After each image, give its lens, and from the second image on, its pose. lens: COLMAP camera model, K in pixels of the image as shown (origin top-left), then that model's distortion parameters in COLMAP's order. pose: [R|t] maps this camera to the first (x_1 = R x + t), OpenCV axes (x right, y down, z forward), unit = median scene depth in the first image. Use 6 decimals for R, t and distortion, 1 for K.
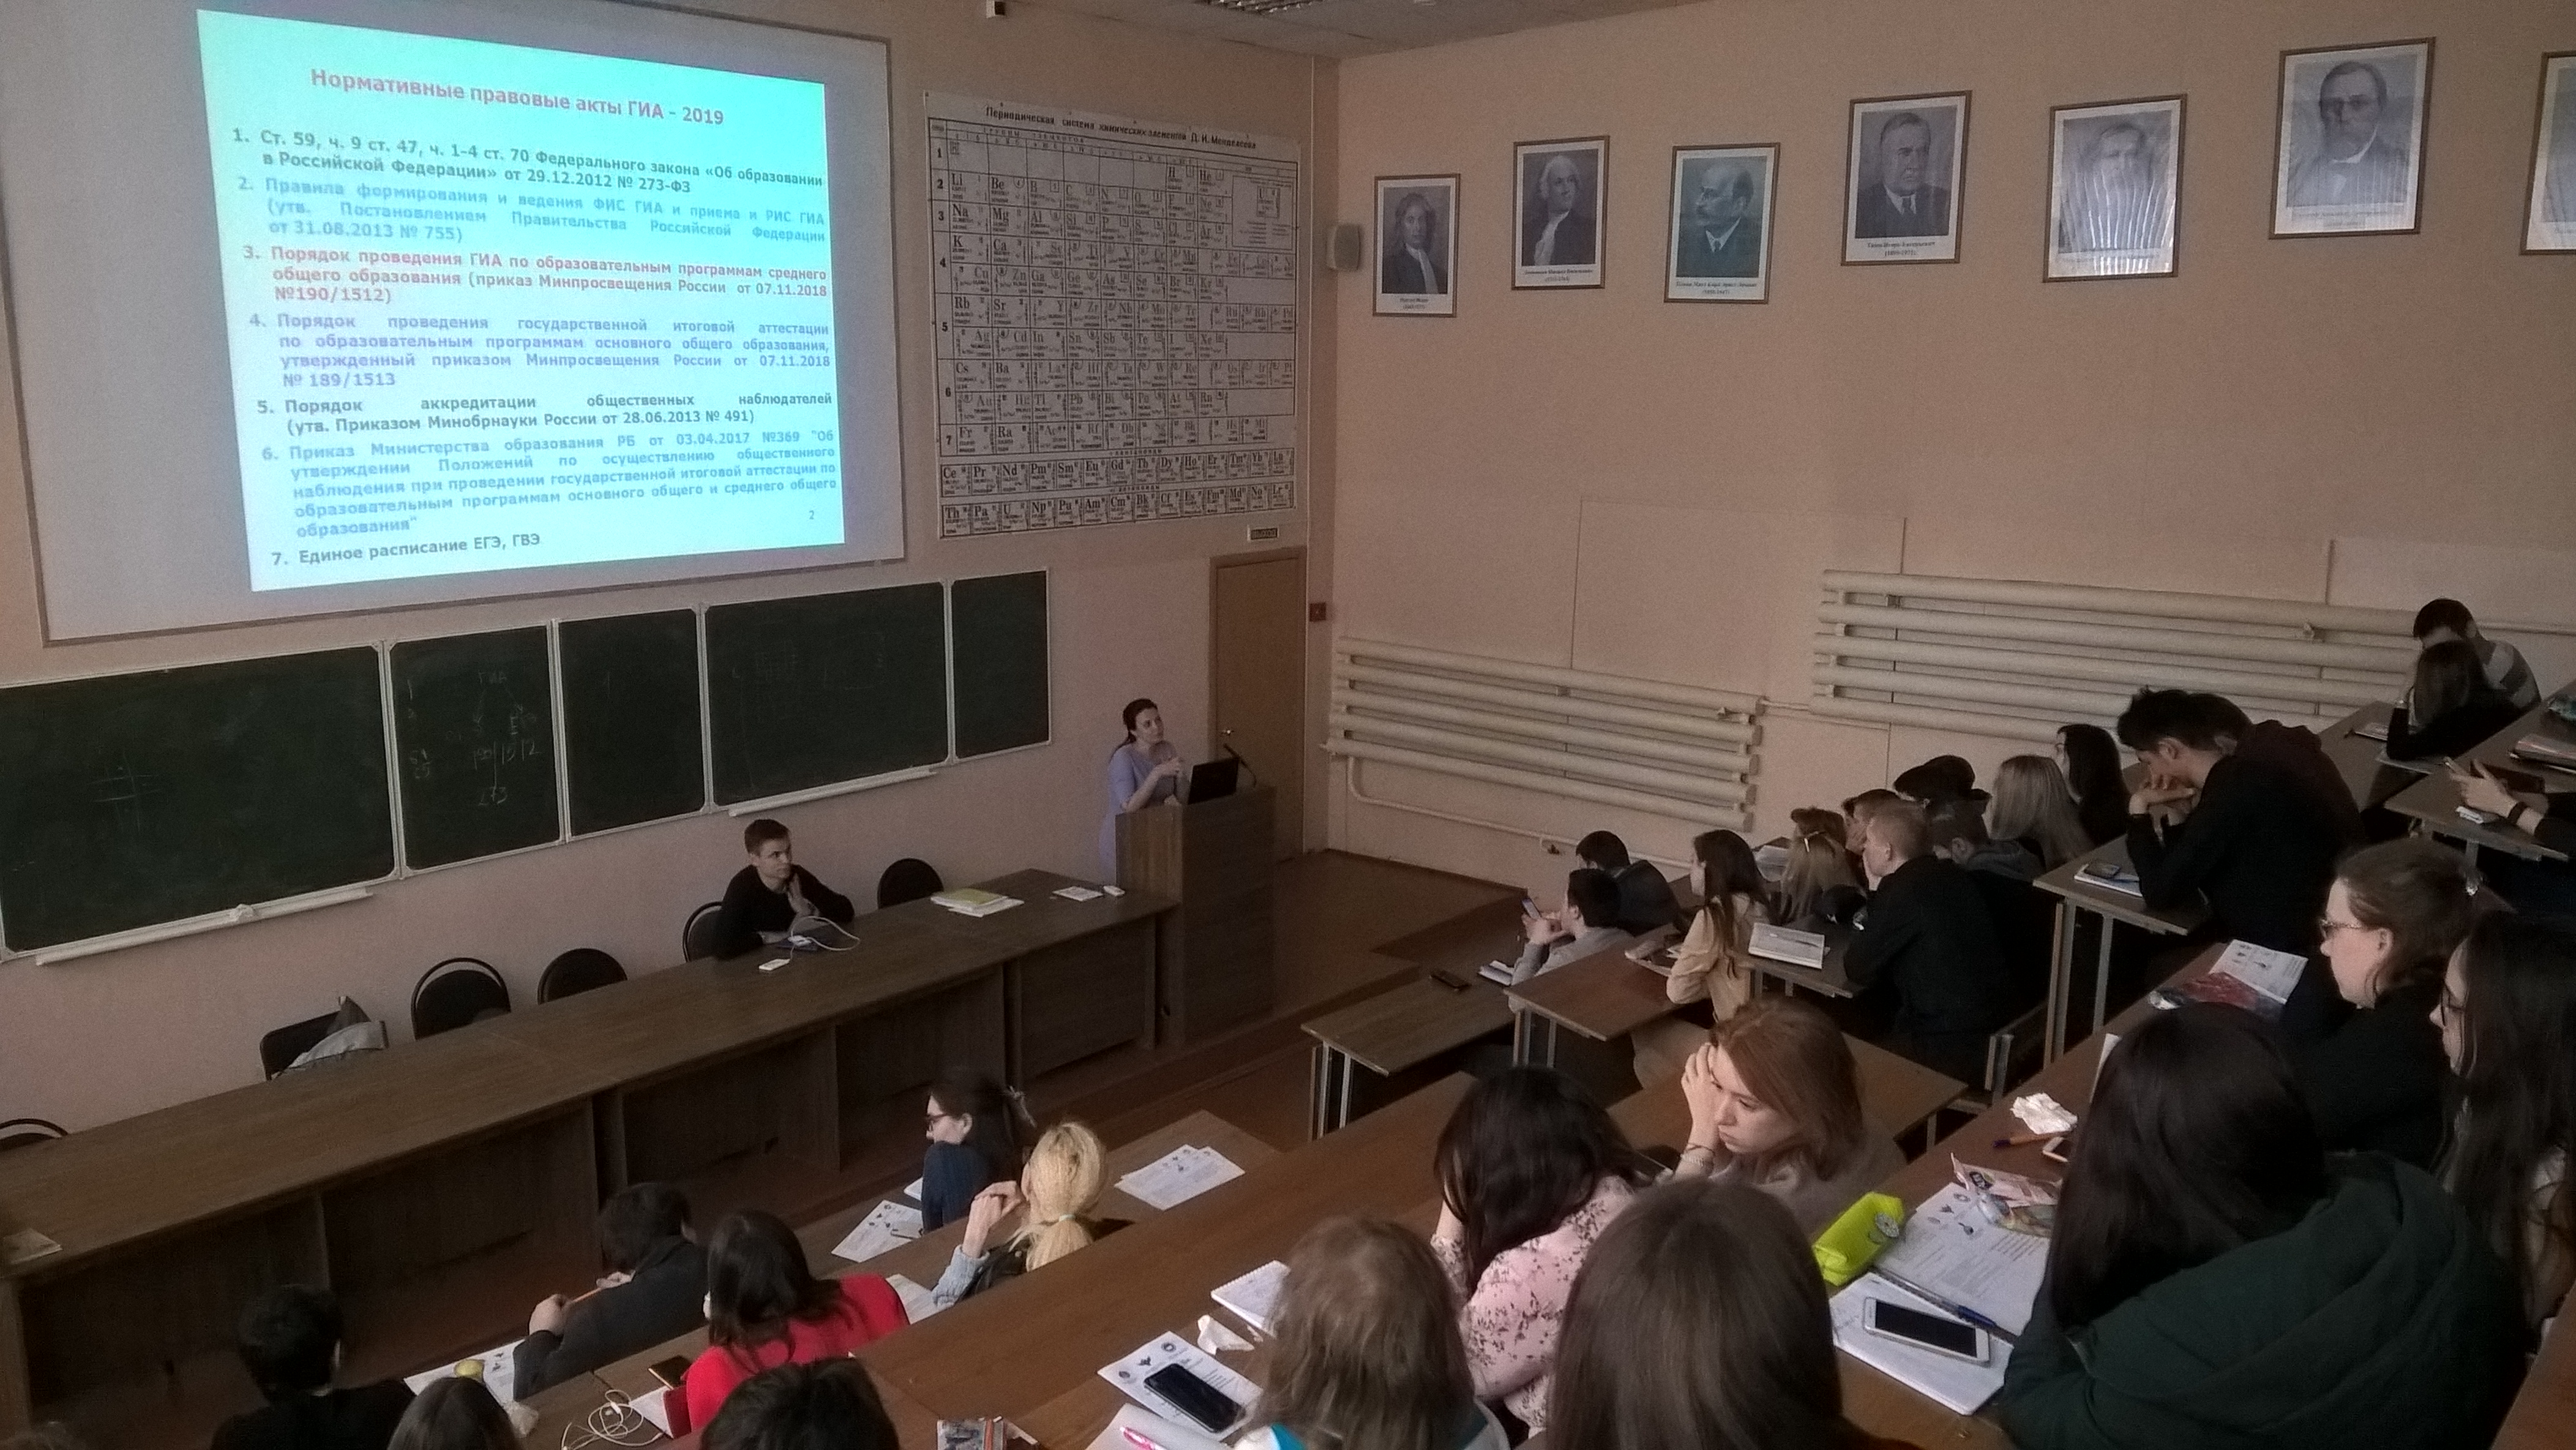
lens RADIAL K [[2040.3, 0, 1284.8], [0, 2040.3, 726.0], [0, 0, 1]] dist [0.127507, -0.218522]
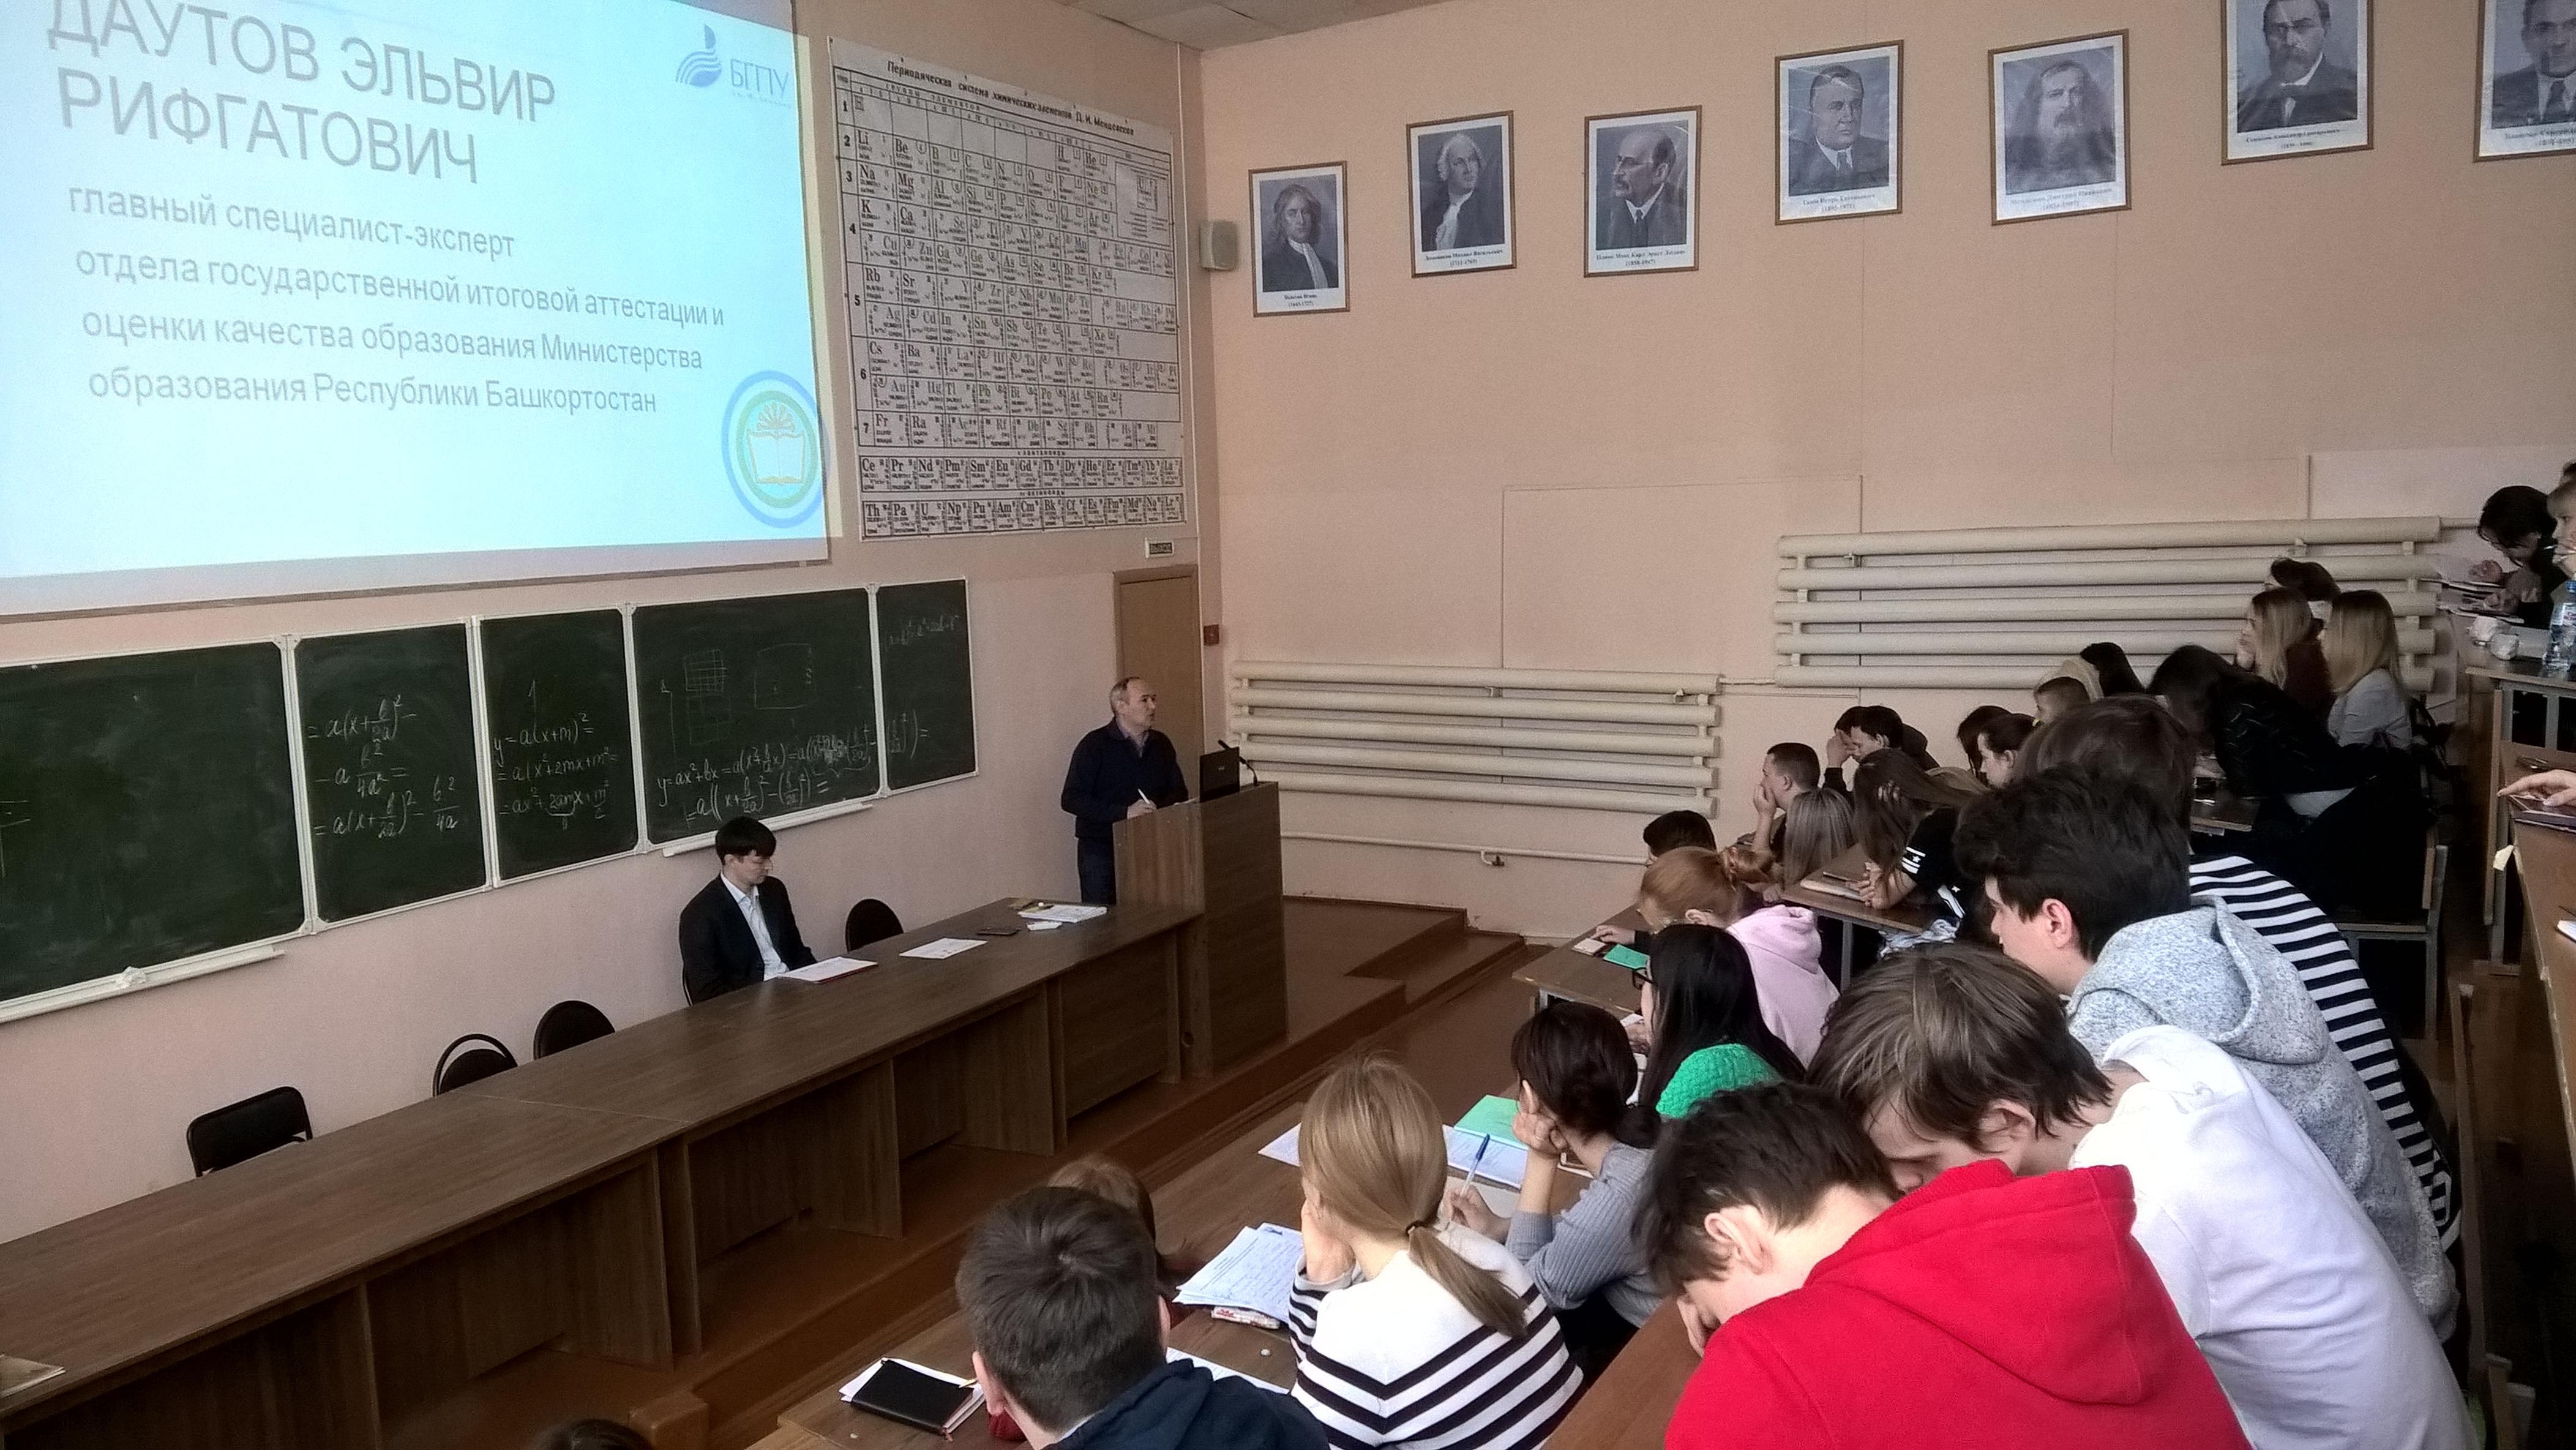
lens RADIAL K [[2040.3, 0, 1284.8], [0, 2040.3, 726.0], [0, 0, 1]] dist [0.127507, -0.218522]
pose [[0.977222, -0.063573, 0.202476, -0.167197], [0.078775, 0.994576, -0.067920, 0.060395], [-0.197060, 0.082323, 0.976929, 0.102459]]
